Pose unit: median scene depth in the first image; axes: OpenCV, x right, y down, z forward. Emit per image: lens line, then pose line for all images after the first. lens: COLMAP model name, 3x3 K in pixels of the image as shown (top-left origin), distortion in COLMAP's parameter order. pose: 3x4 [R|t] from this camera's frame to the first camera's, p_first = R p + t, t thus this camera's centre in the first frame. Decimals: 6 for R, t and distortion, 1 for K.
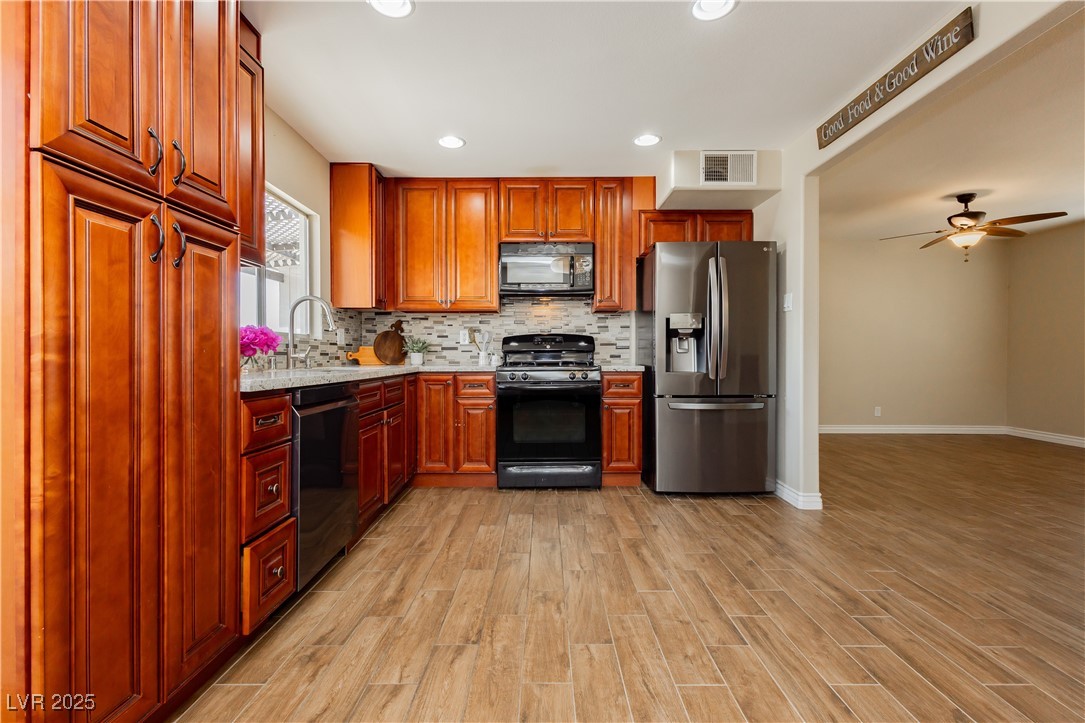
lens RADIAL K [[496.9, 0, 544.3], [0, 496.9, 358.7], [0, 0, 1]] dist [0.003502, -0.000048]
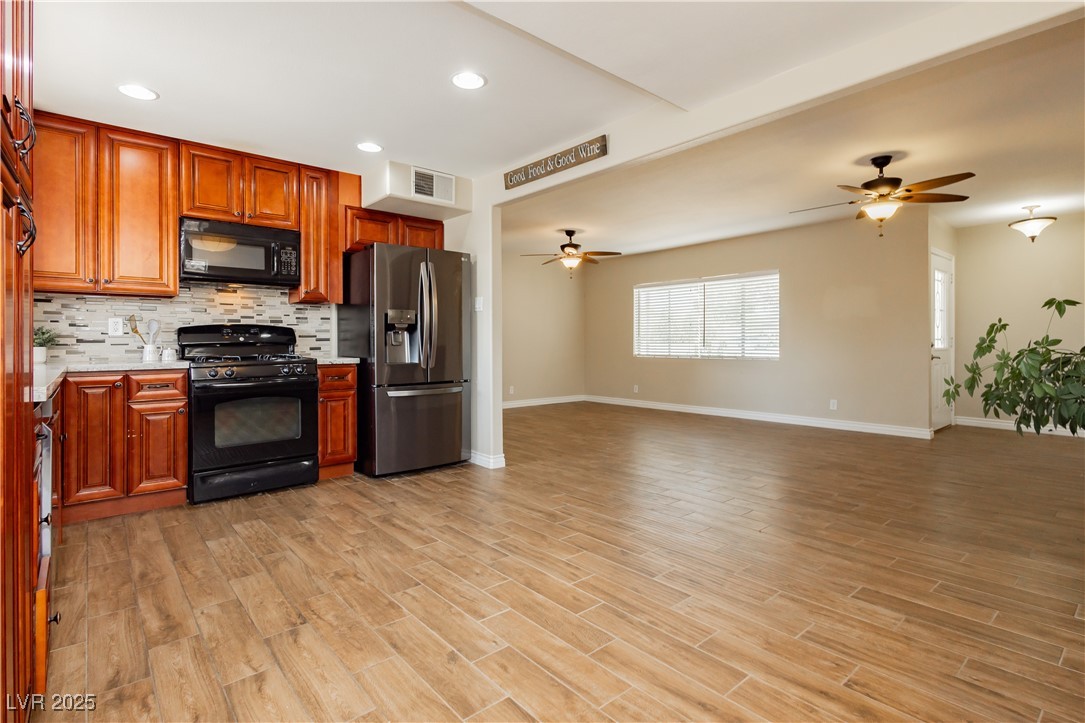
lens RADIAL K [[527.5, 0, 545.1], [0, 527.5, 344.3], [0, 0, 1]] dist [0.001908, -0.000433]
pose [[0.755705, -0.005016, 0.654893, -0.241153], [0.008691, 0.999959, -0.002370, -0.008828], [-0.654854, 0.007483, 0.755718, -0.096879]]
